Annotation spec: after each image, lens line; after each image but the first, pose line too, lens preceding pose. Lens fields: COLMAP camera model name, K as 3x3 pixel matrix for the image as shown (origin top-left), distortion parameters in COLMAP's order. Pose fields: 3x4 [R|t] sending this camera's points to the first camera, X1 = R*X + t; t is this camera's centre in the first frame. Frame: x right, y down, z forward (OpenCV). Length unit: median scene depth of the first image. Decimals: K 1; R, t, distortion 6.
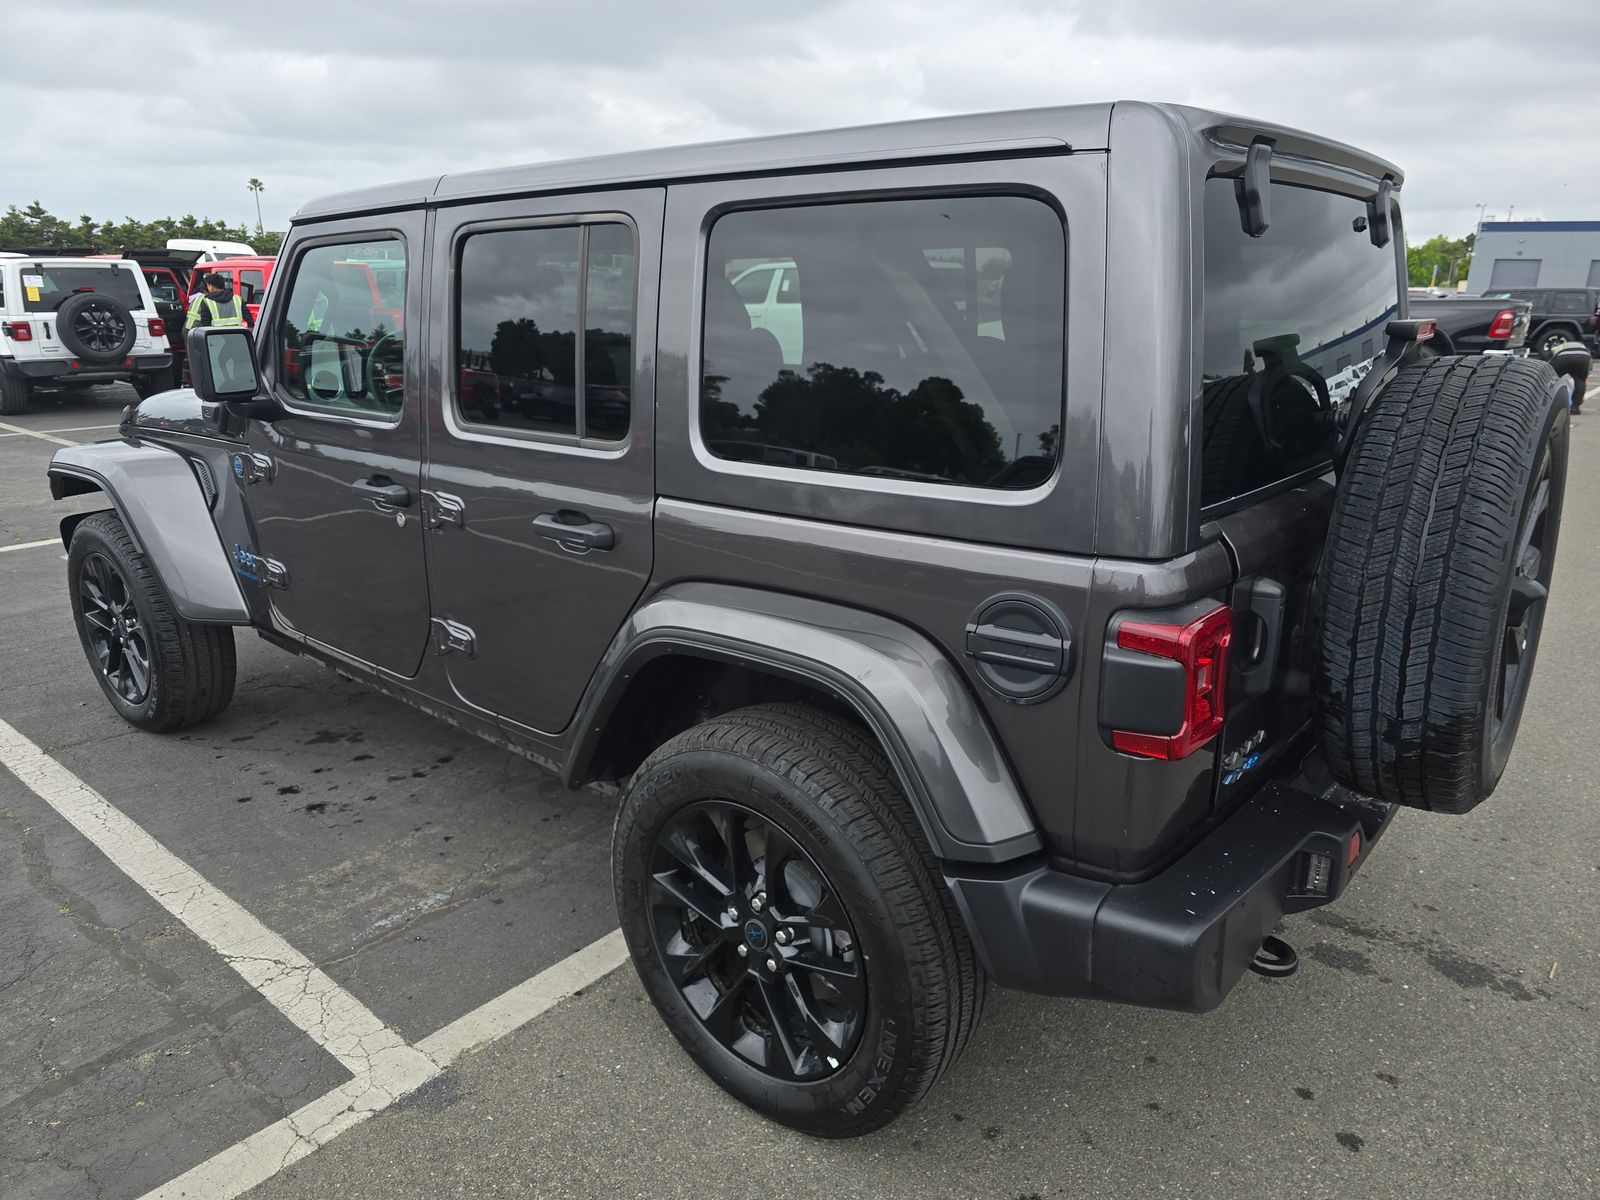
lens RADIAL K [[1144.9, 0, 800.0], [0, 1144.9, 600.0], [0, 0, 1]] dist [-0.036605, -0.006863]
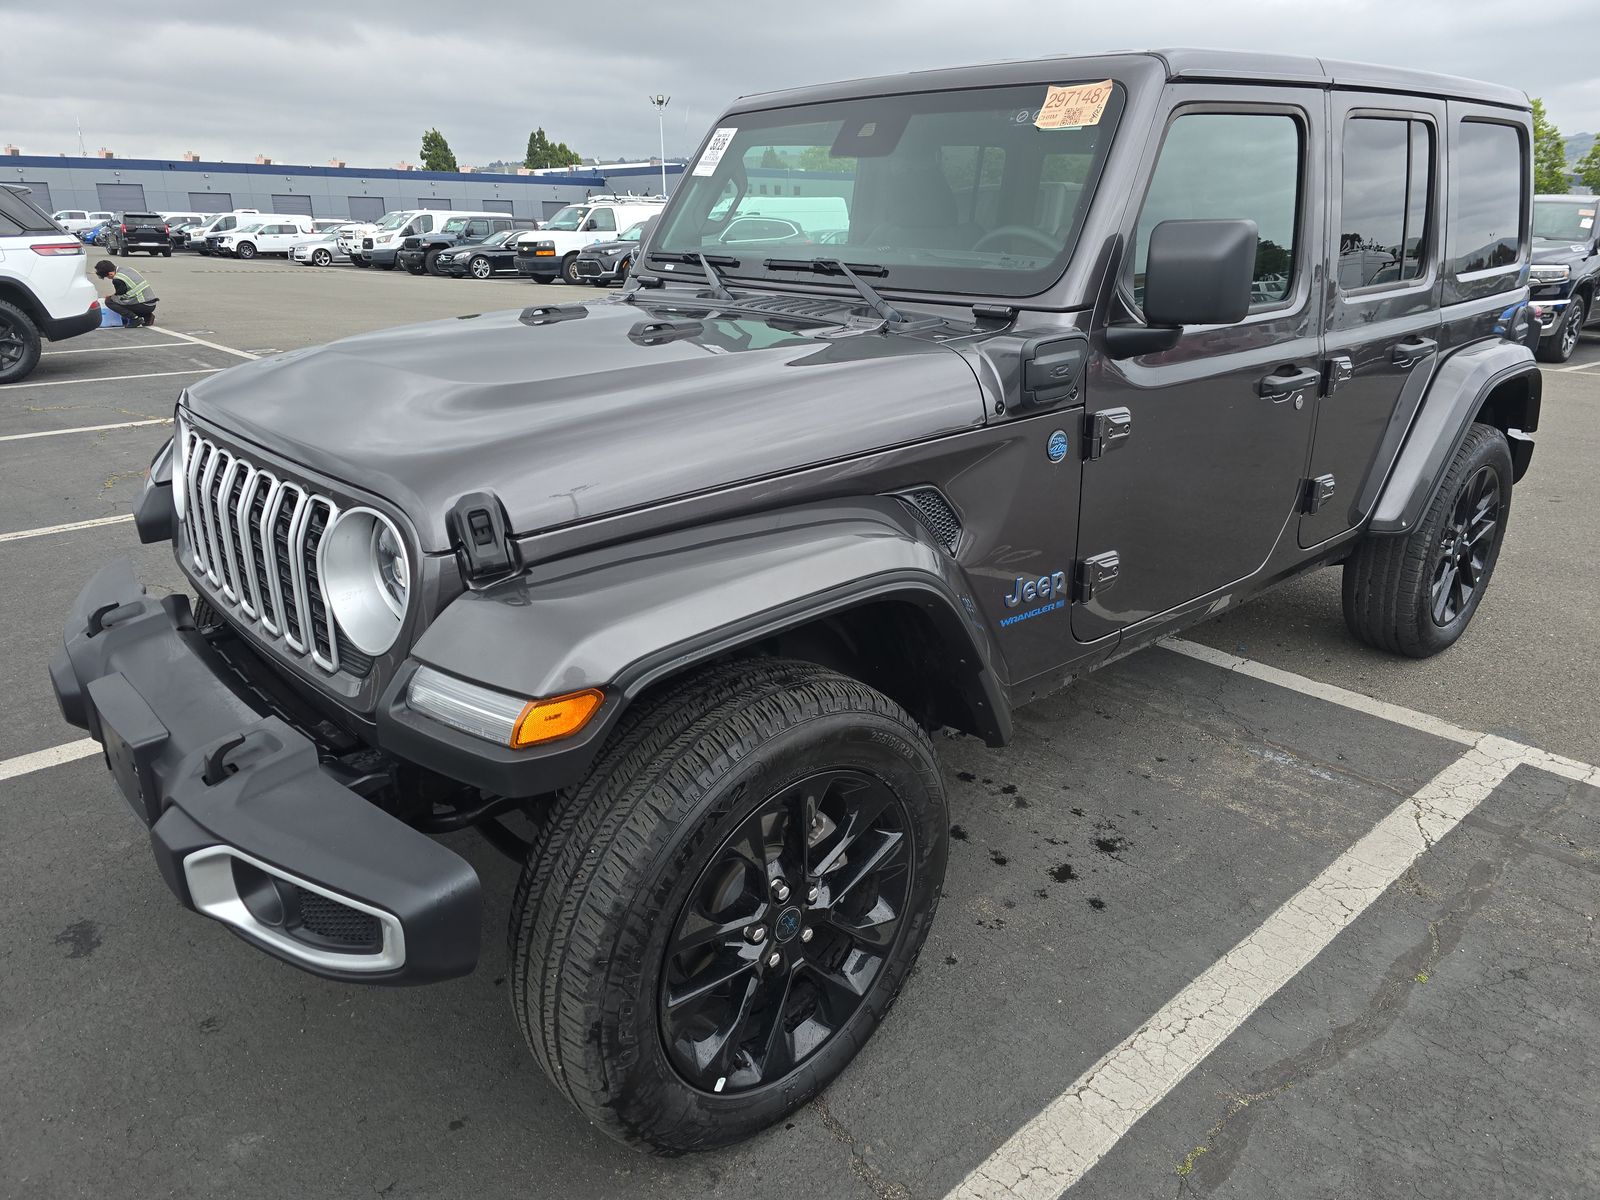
lens RADIAL K [[1144.9, 0, 800.0], [0, 1144.9, 600.0], [0, 0, 1]] dist [-0.036605, -0.006863]
pose [[0.138541, -0.340481, 0.929989, -1.297050], [0.291294, 0.911515, 0.290324, -0.306192], [-0.946549, 0.230679, 0.225462, 1.118944]]
